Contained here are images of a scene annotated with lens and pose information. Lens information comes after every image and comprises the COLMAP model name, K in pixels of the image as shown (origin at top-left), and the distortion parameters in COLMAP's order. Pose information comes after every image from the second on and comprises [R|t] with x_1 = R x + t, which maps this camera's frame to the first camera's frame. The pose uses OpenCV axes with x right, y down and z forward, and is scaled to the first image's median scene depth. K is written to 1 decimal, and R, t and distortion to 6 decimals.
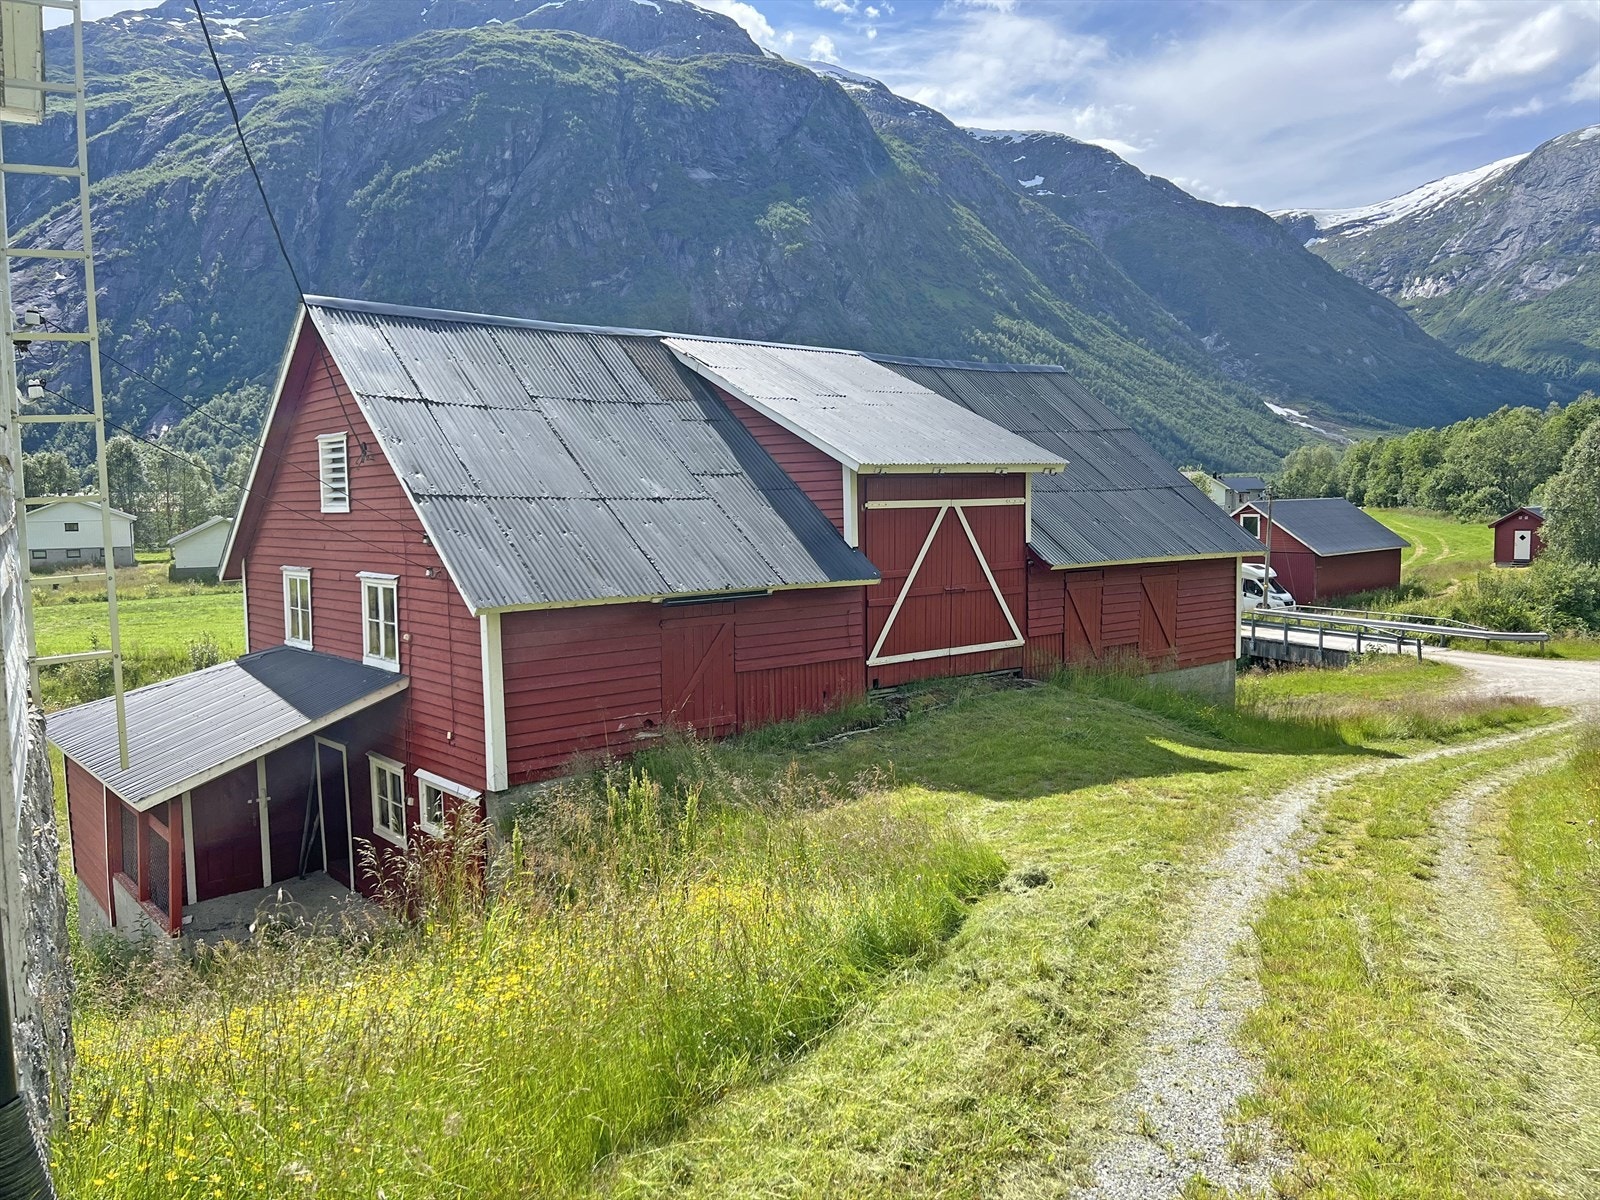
lens RADIAL K [[1195.6, 0, 803.1], [0, 1195.6, 600.8], [0, 0, 1]] dist [0.053337, -0.046887]
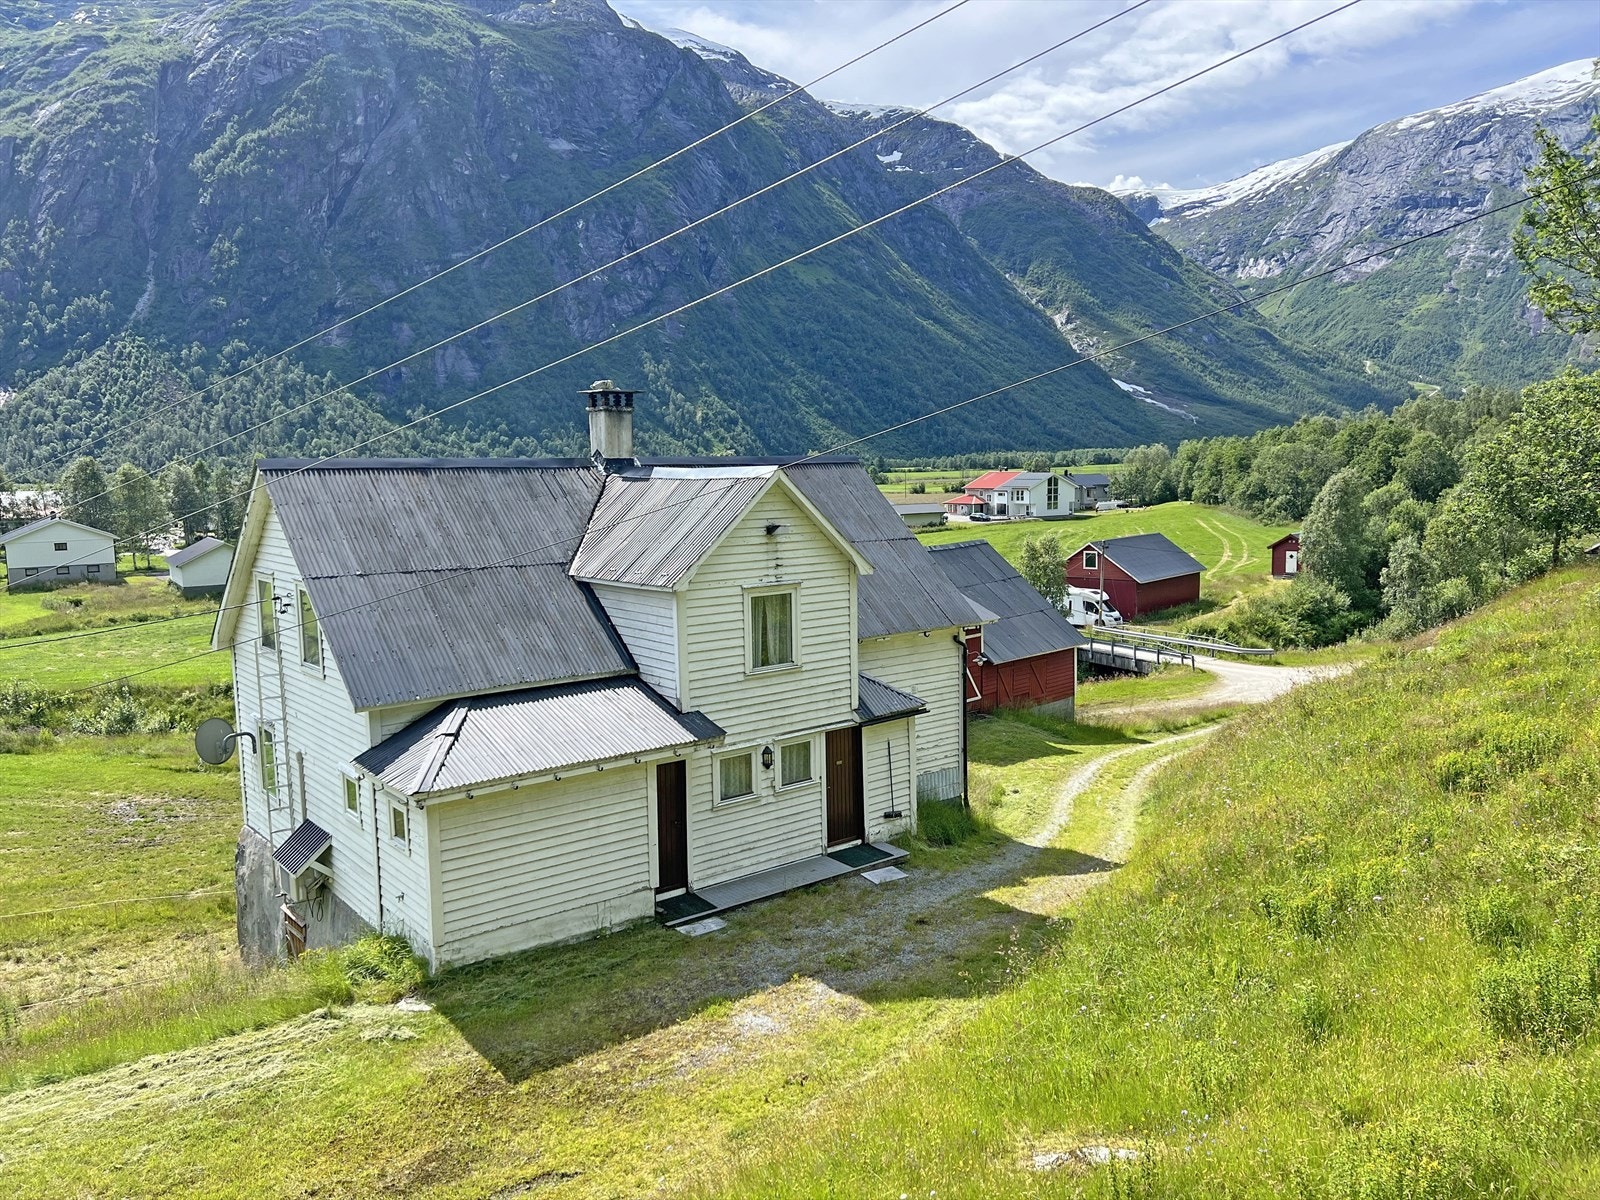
lens RADIAL K [[1195.6, 0, 803.6], [0, 1195.6, 599.2], [0, 0, 1]] dist [0.053337, -0.046887]
pose [[0.993544, -0.015231, 0.112421, -0.331598], [0.012670, 0.999645, 0.023457, -0.174148], [-0.112738, -0.021881, 0.993384, -0.989593]]
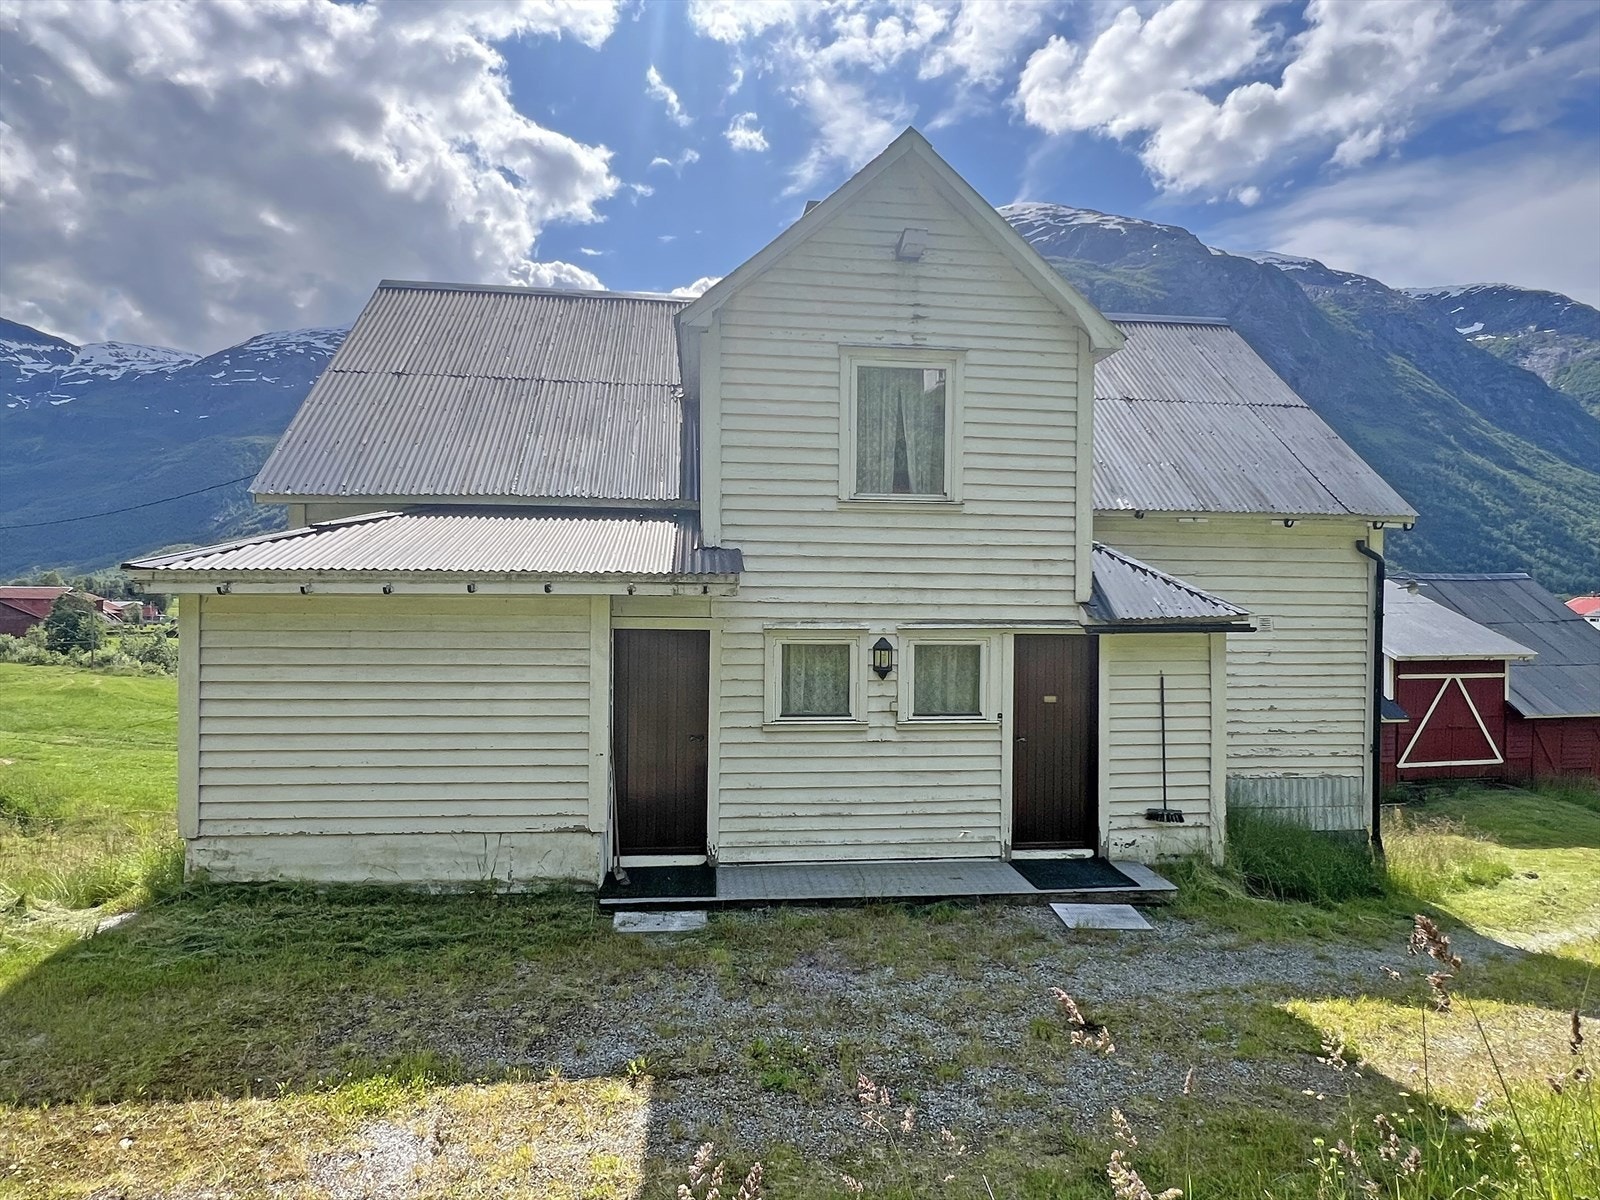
lens RADIAL K [[912.6, 0, 790.0], [0, 912.6, 603.2], [0, 0, 1]] dist [-0.008070, 0.000249]
pose [[0.898555, 0.026966, -0.438033, -0.129917], [-0.062342, 0.995832, -0.066579, -0.031749], [0.434411, 0.087133, 0.896490, -0.470520]]
